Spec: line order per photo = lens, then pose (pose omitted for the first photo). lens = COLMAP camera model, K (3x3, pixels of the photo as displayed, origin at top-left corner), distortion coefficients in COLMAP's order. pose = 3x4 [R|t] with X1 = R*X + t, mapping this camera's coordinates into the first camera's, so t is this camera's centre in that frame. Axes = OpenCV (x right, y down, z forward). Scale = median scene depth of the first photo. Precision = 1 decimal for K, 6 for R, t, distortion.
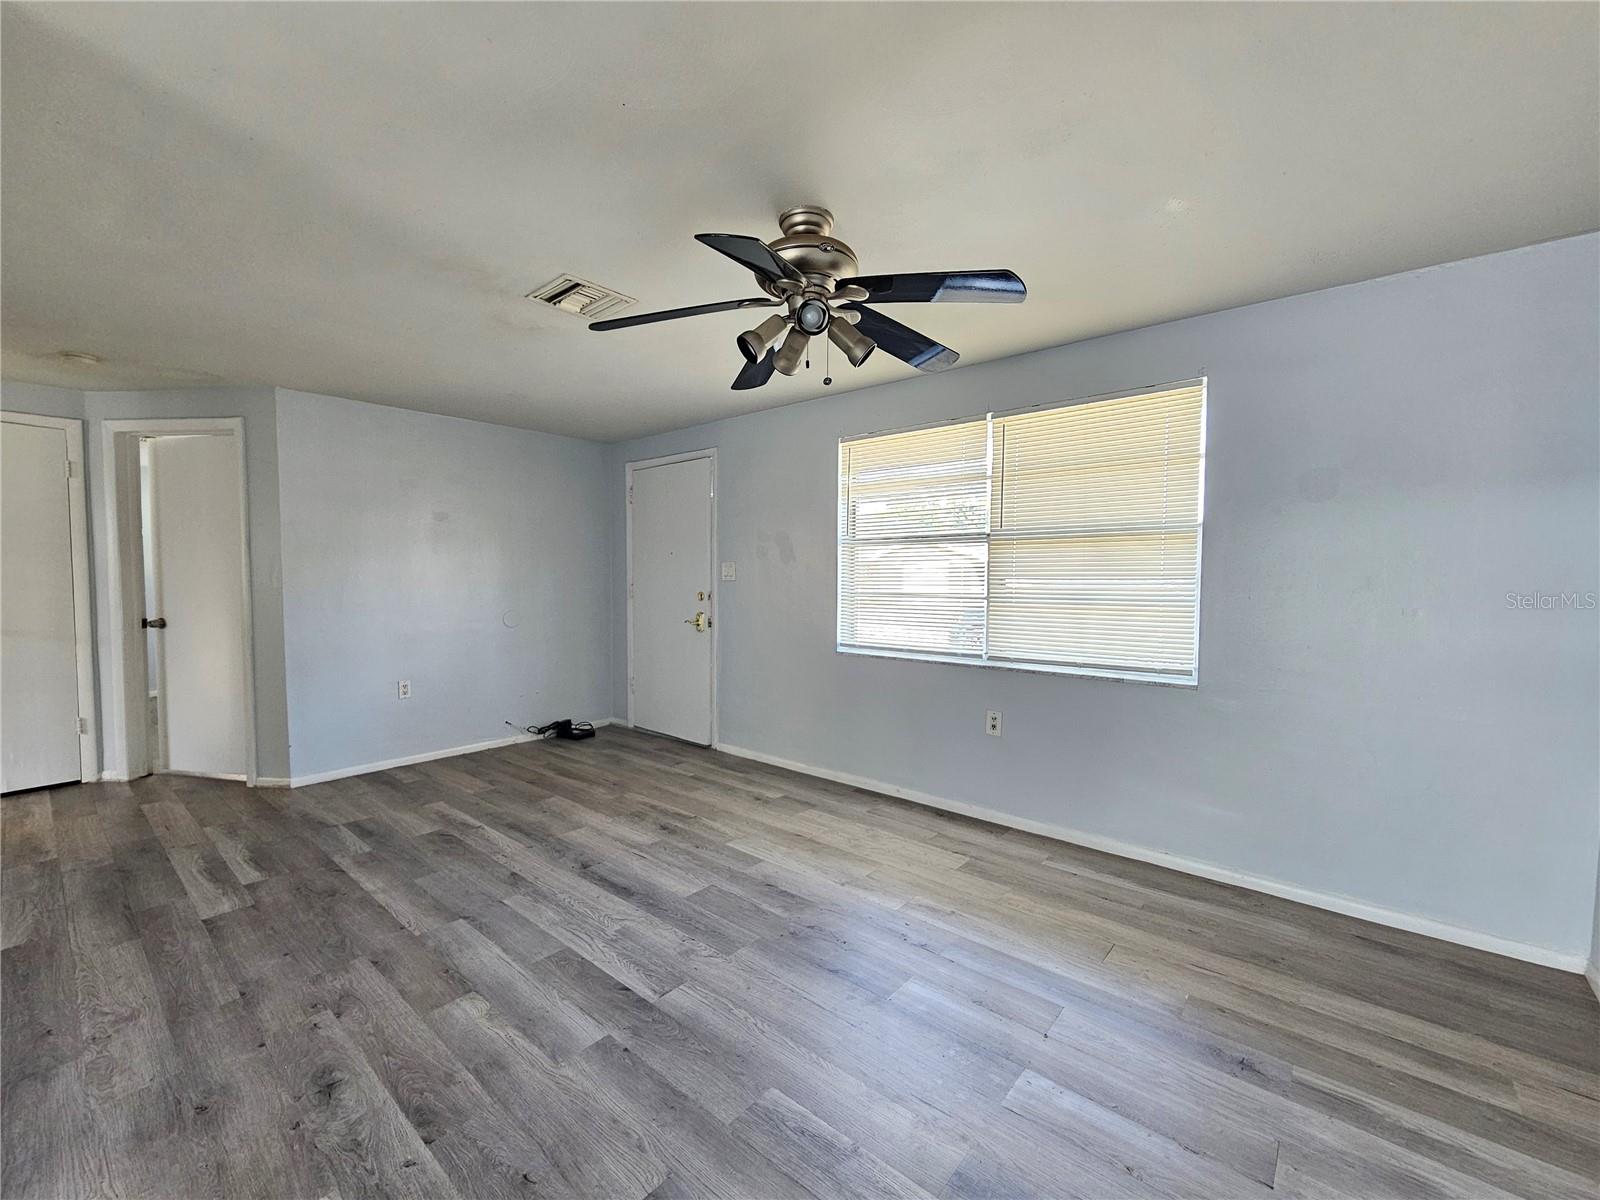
lens RADIAL K [[658.7, 0, 798.8], [0, 658.7, 606.0], [0, 0, 1]] dist [-0.001681, 0.000385]
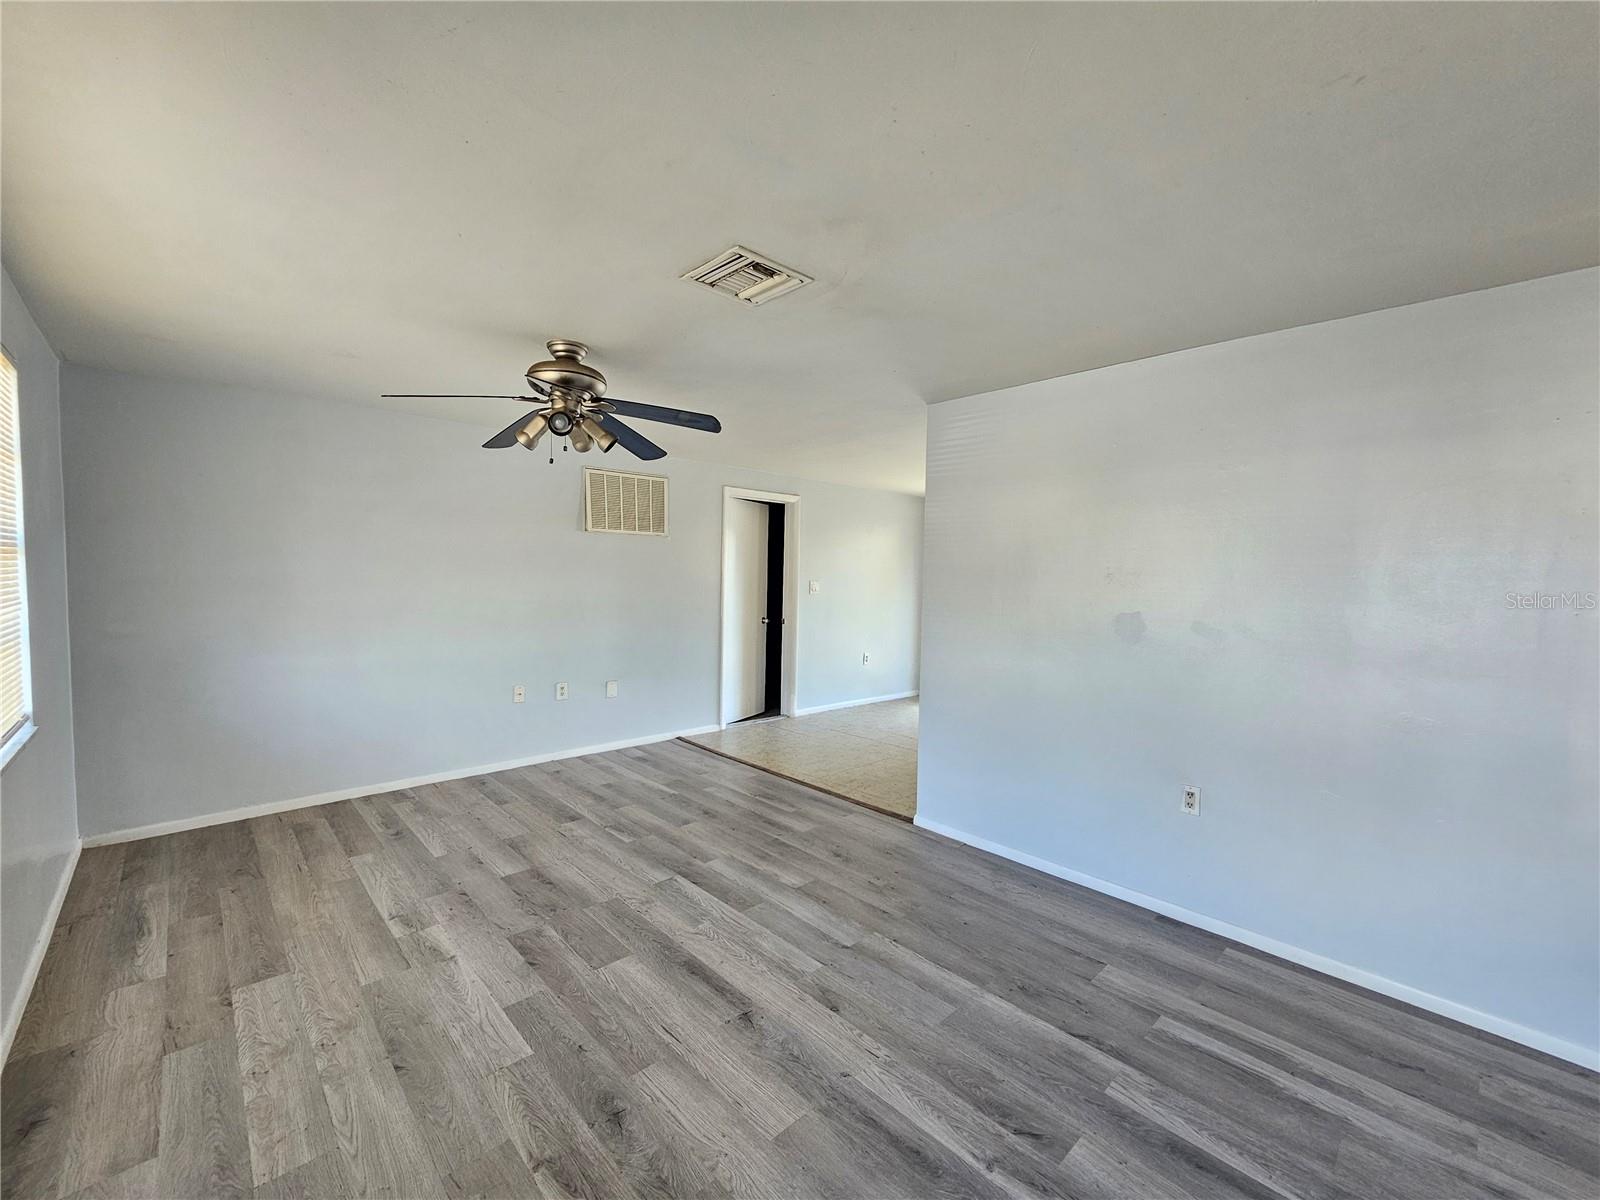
lens RADIAL K [[655.6, 0, 795.1], [0, 655.6, 608.1], [0, 0, 1]] dist [-0.000527, 0.000153]
pose [[-0.993147, -0.027244, 0.113654, -0.490957], [-0.016269, 0.995209, 0.096405, -0.138019], [-0.115736, 0.093895, -0.988832, 1.826441]]
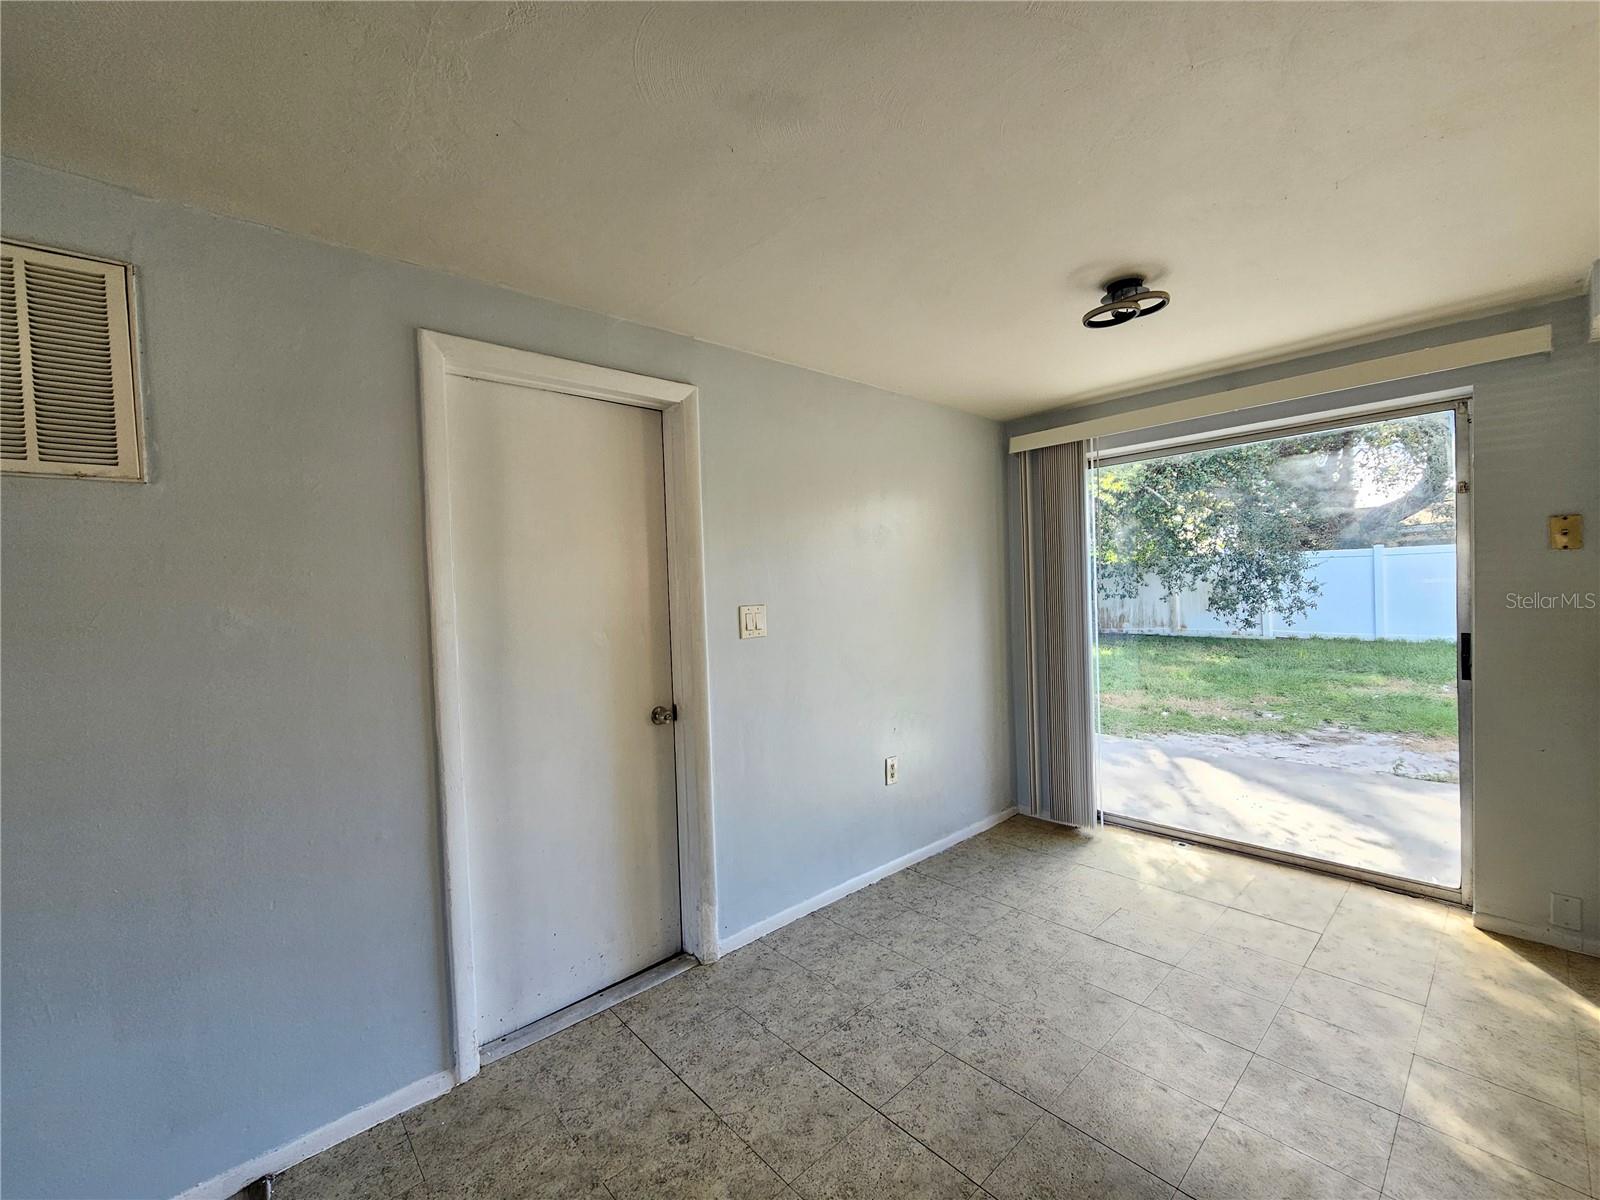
lens RADIAL K [[655.6, 0, 795.1], [0, 655.6, 608.1], [0, 0, 1]] dist [-0.000527, 0.000153]
pose [[-0.989314, 0.029735, 0.142736, -0.486983], [0.040617, 0.996435, 0.073946, -0.069290], [-0.140028, 0.078953, -0.986995, 0.308278]]
